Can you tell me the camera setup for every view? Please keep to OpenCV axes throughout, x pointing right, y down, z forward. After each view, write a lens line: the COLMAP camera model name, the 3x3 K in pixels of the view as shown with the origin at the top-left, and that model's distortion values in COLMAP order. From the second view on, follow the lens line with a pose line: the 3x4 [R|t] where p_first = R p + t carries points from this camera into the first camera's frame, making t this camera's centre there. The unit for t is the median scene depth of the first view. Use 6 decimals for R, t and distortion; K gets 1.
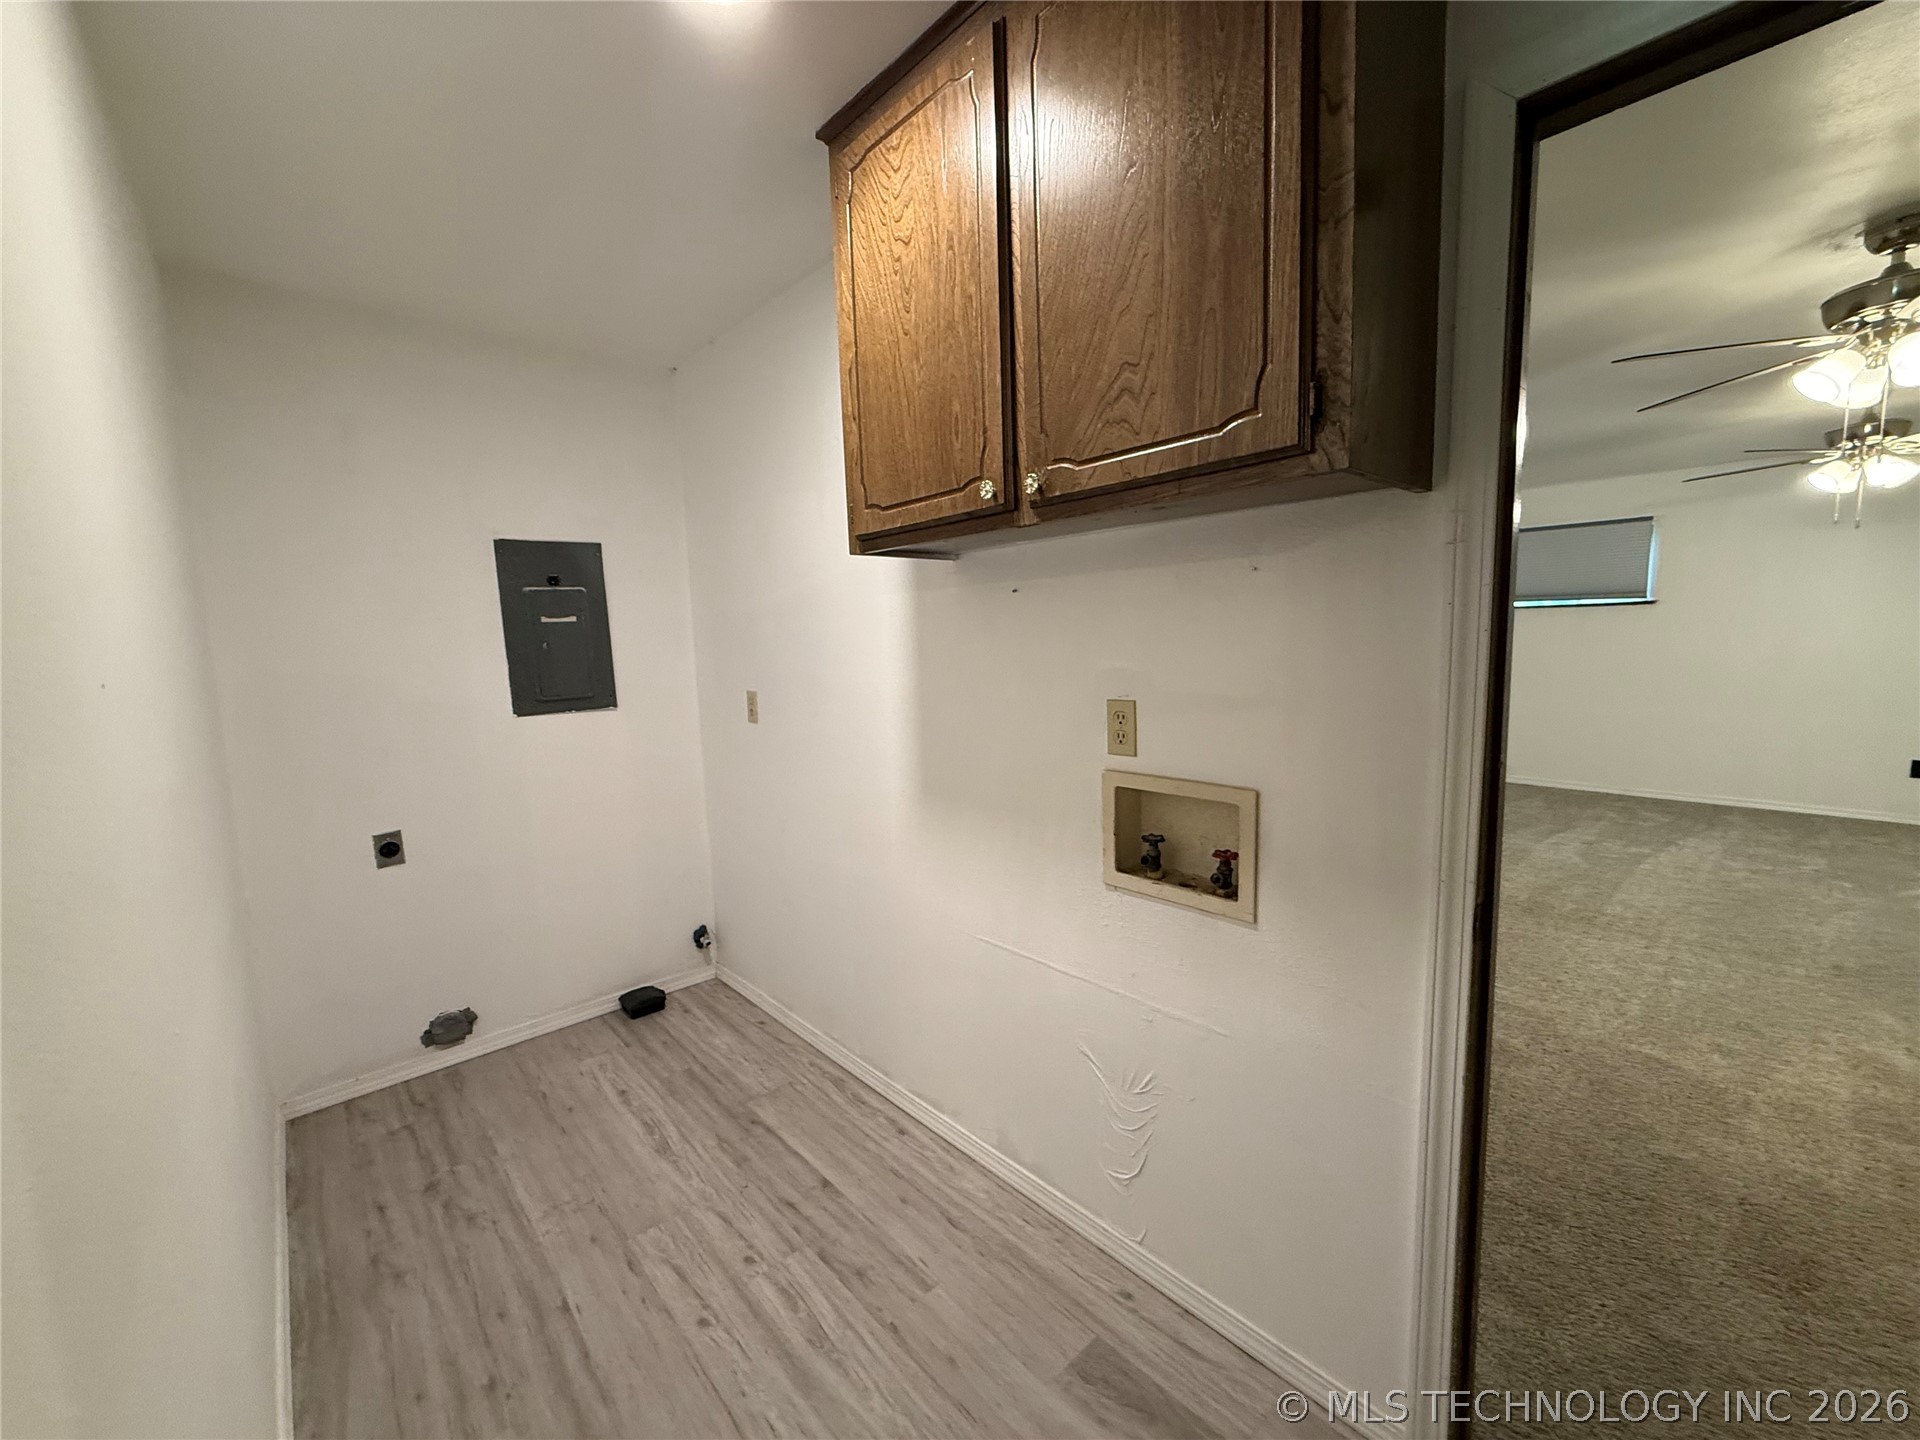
lens RADIAL K [[765.3, 0, 956.4], [0, 765.3, 718.3], [0, 0, 1]] dist [-0.000711, 0.000189]
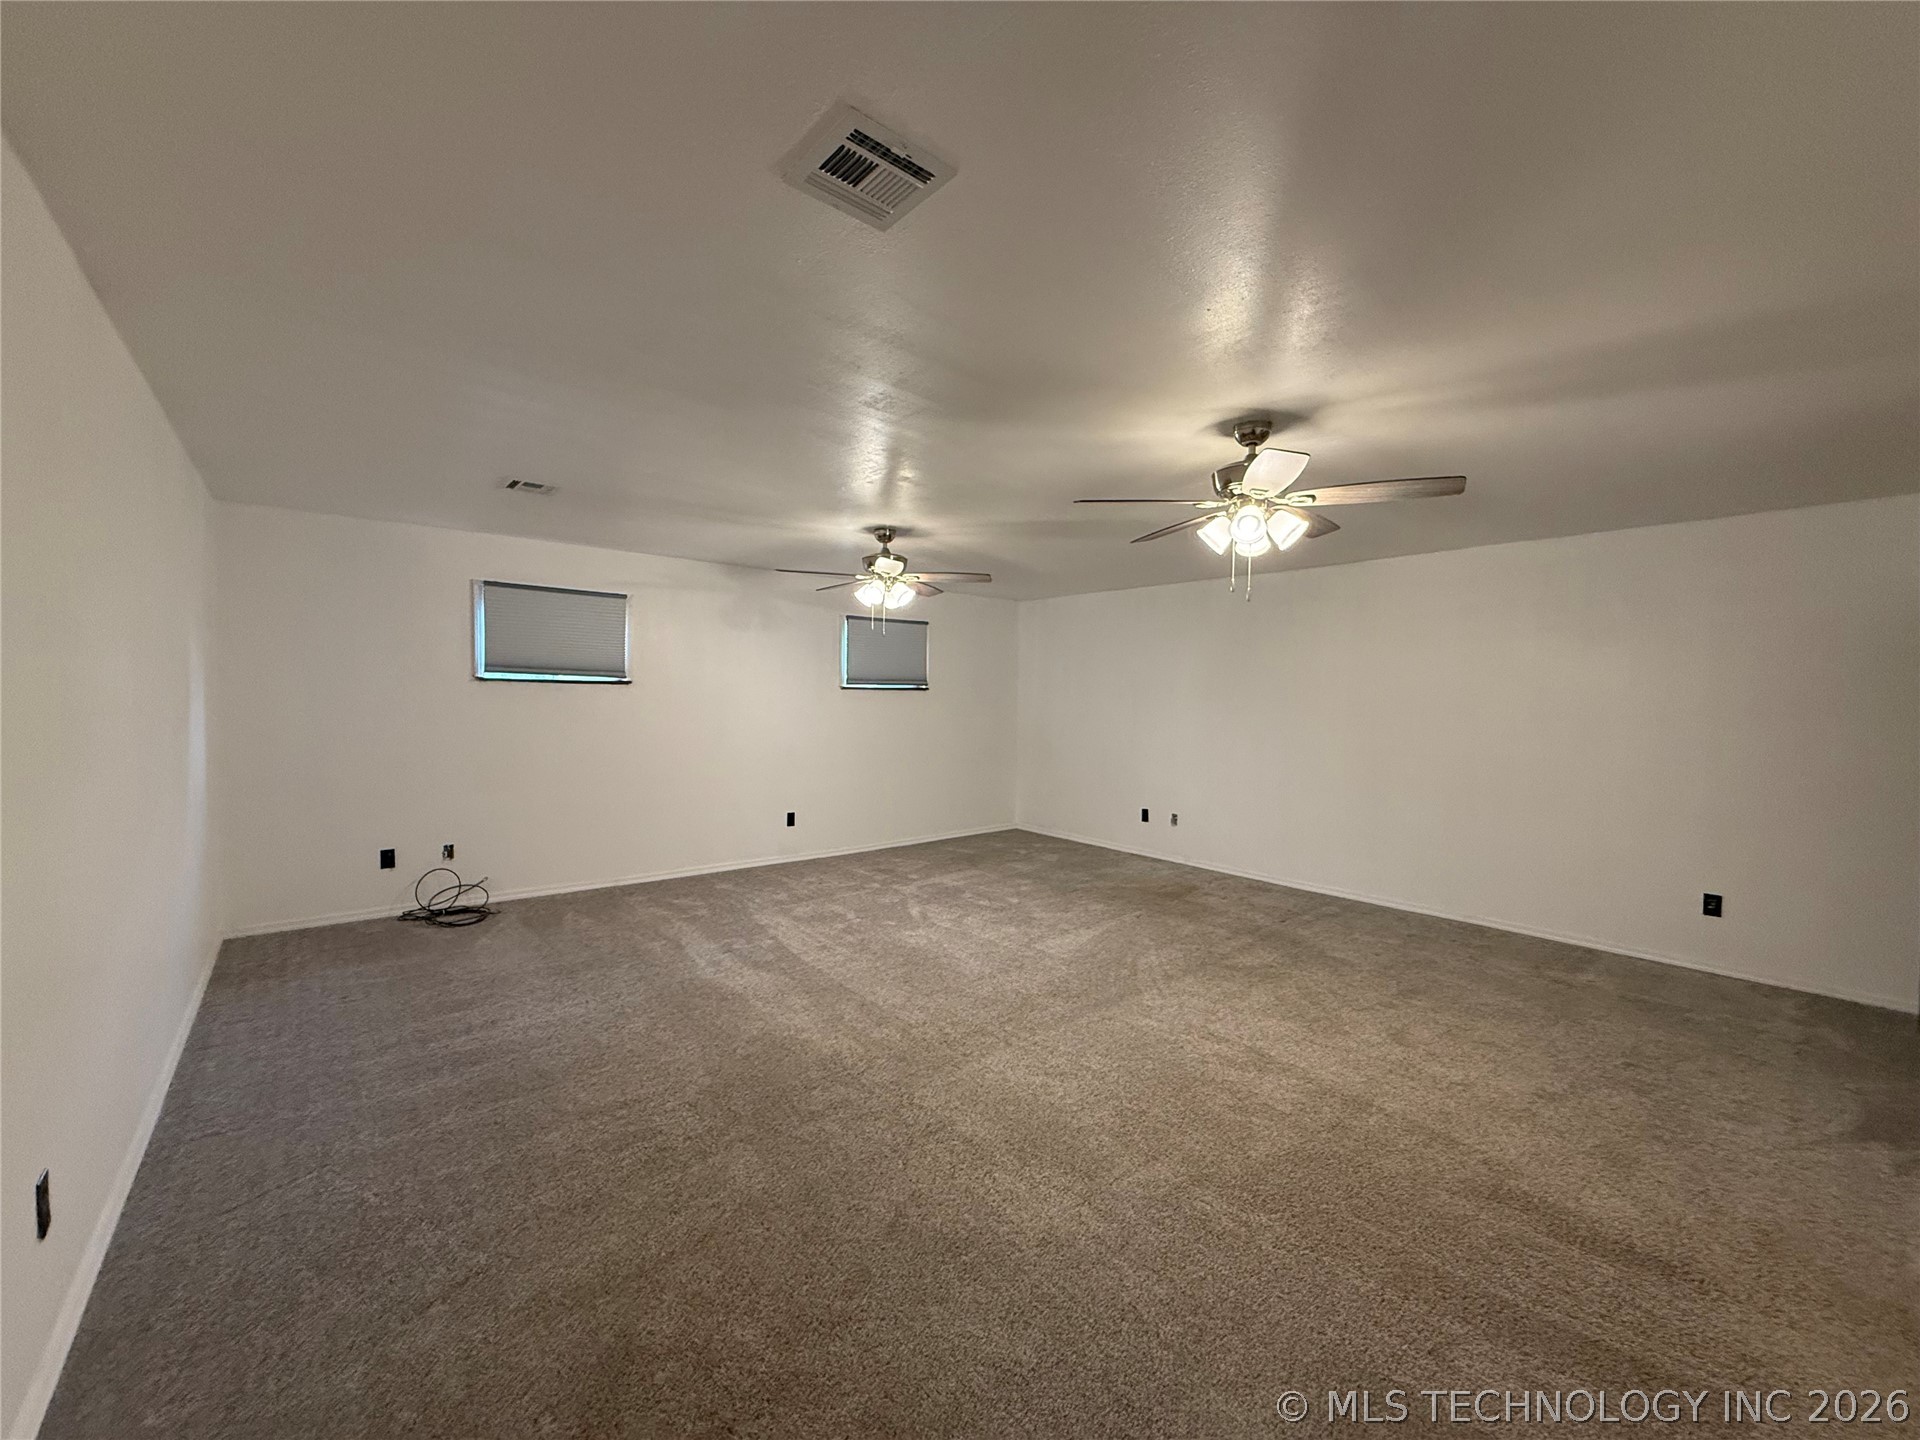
lens RADIAL K [[765.3, 0, 956.4], [0, 765.3, 718.3], [0, 0, 1]] dist [-0.000711, 0.000189]
pose [[0.039665, -0.005105, 0.999200, -0.063801], [0.087231, 0.996187, 0.001627, -0.091700], [-0.995398, 0.087097, 0.039960, 0.703932]]
